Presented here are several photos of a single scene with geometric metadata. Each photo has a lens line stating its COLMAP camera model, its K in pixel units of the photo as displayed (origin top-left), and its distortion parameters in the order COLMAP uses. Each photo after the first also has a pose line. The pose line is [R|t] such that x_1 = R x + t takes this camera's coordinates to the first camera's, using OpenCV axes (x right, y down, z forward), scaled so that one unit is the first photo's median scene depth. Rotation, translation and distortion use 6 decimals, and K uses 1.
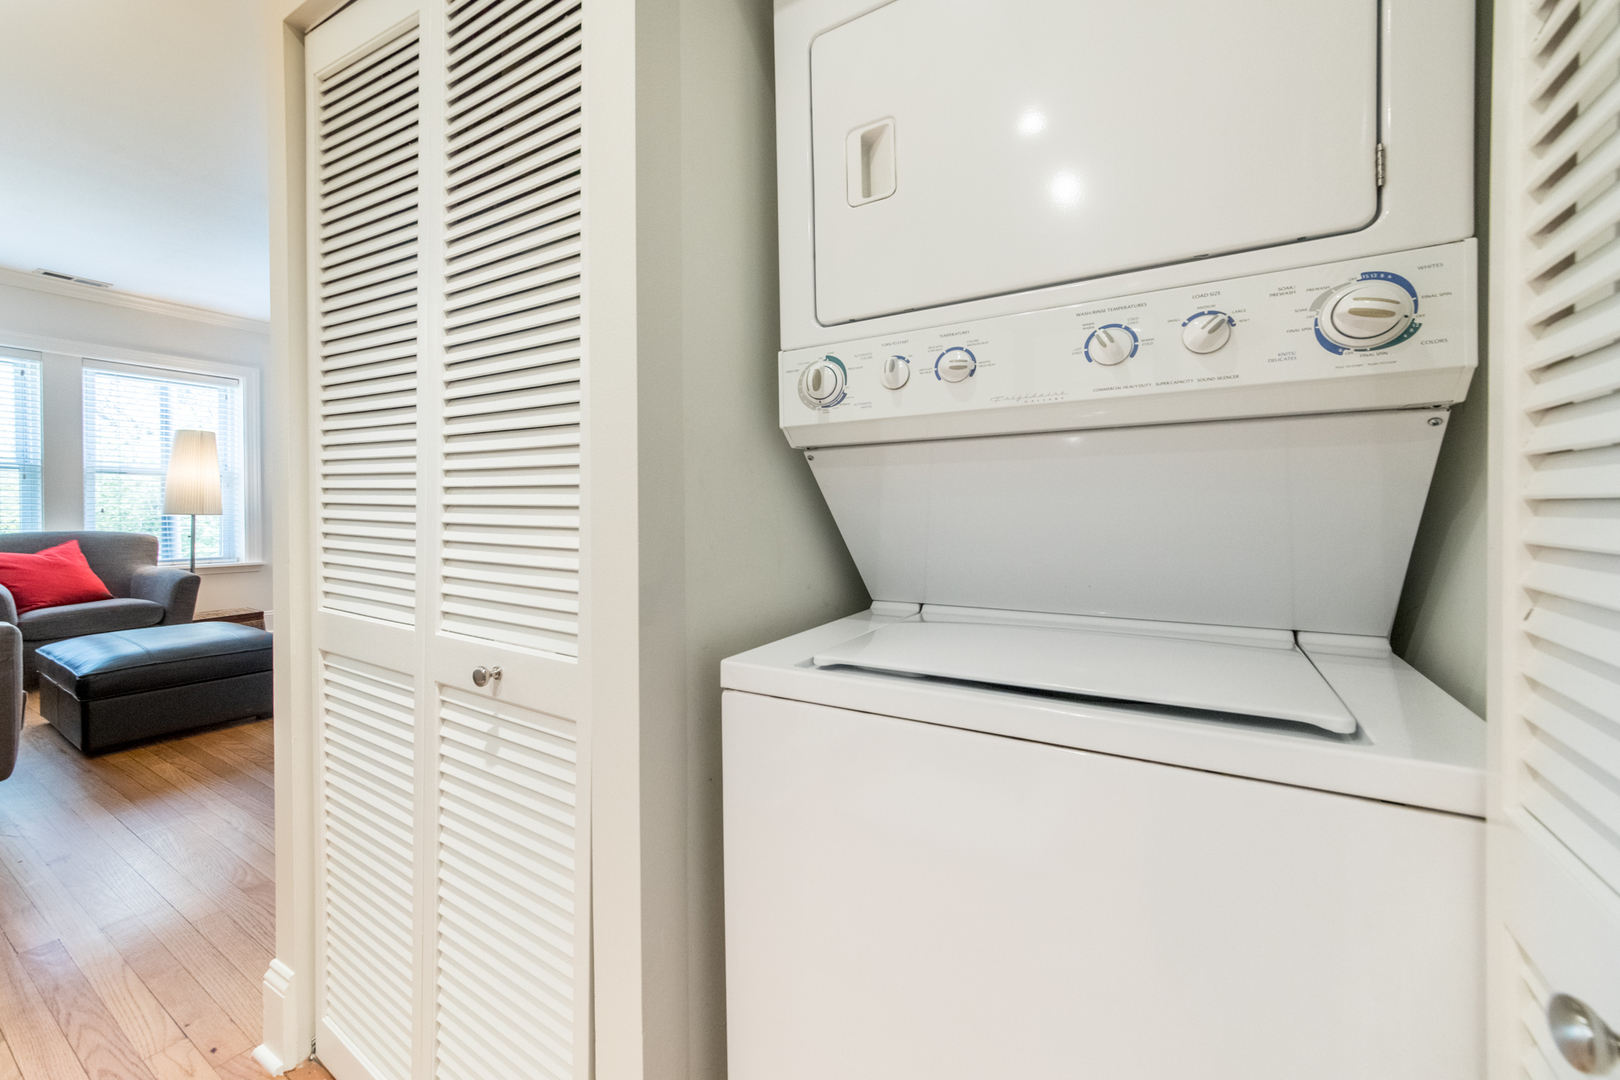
lens RADIAL K [[584.0, 0, 794.9], [0, 584.0, 514.8], [0, 0, 1]] dist [-0.005421, 0.000240]
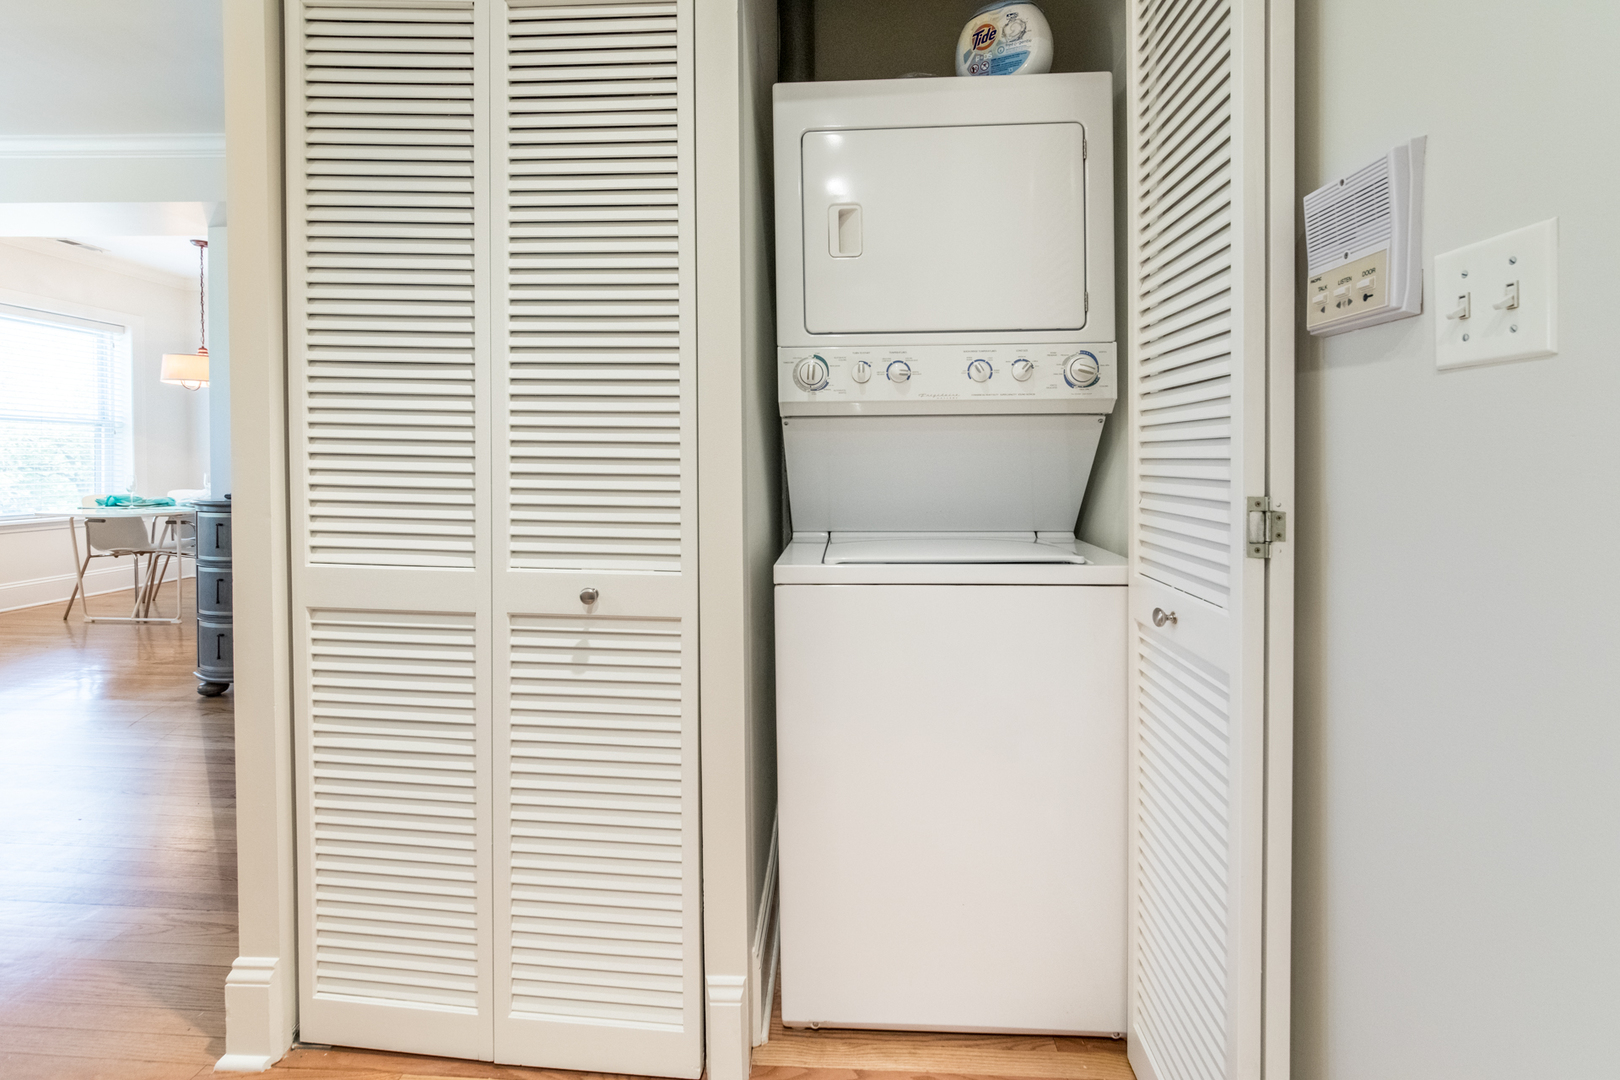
lens RADIAL K [[698.5, 0, 833.4], [0, 698.5, 471.1], [0, 0, 1]] dist [-0.004185, 0.000173]
pose [[0.846194, -0.002775, 0.532867, -0.846517], [0.001992, 0.999996, 0.002045, 0.011871], [-0.532871, -0.000669, 0.846196, -0.499515]]
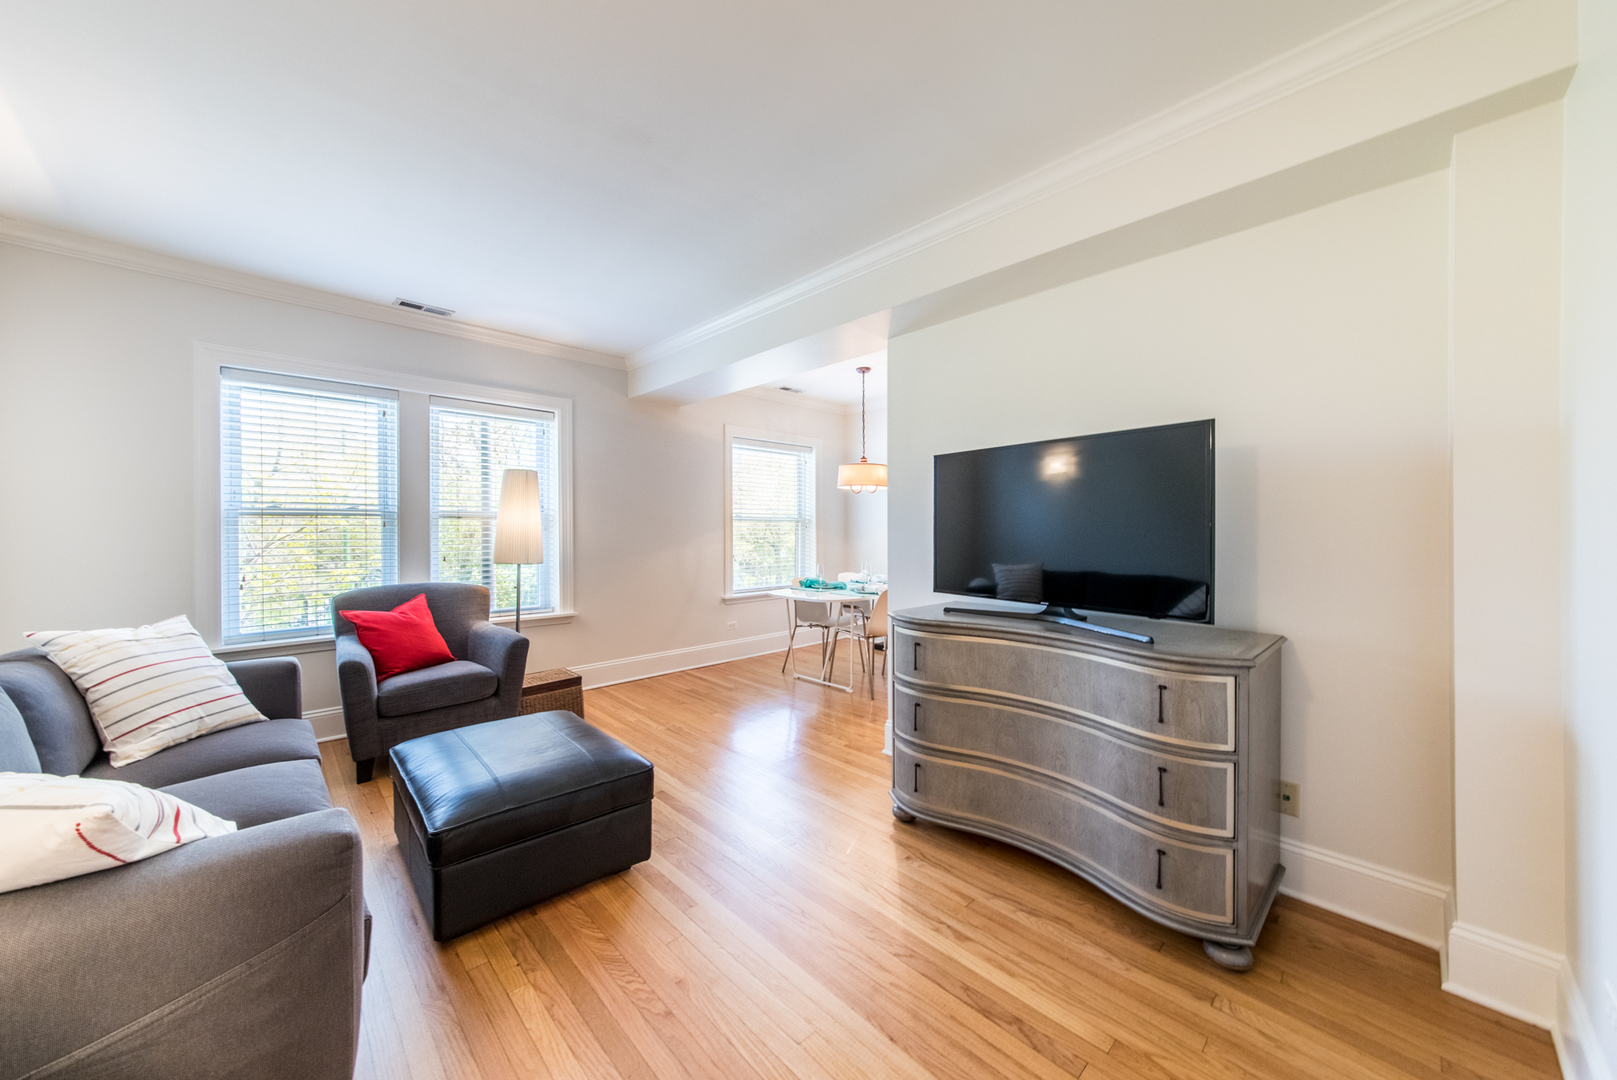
lens RADIAL K [[582.9, 0, 810.4], [0, 582.9, 519.6], [0, 0, 1]] dist [-0.005421, 0.000240]
pose [[0.980023, -0.005026, -0.198823, -1.261576], [-0.001190, 0.999515, -0.031133, -0.118835], [0.198883, 0.030748, 0.979541, 0.623435]]
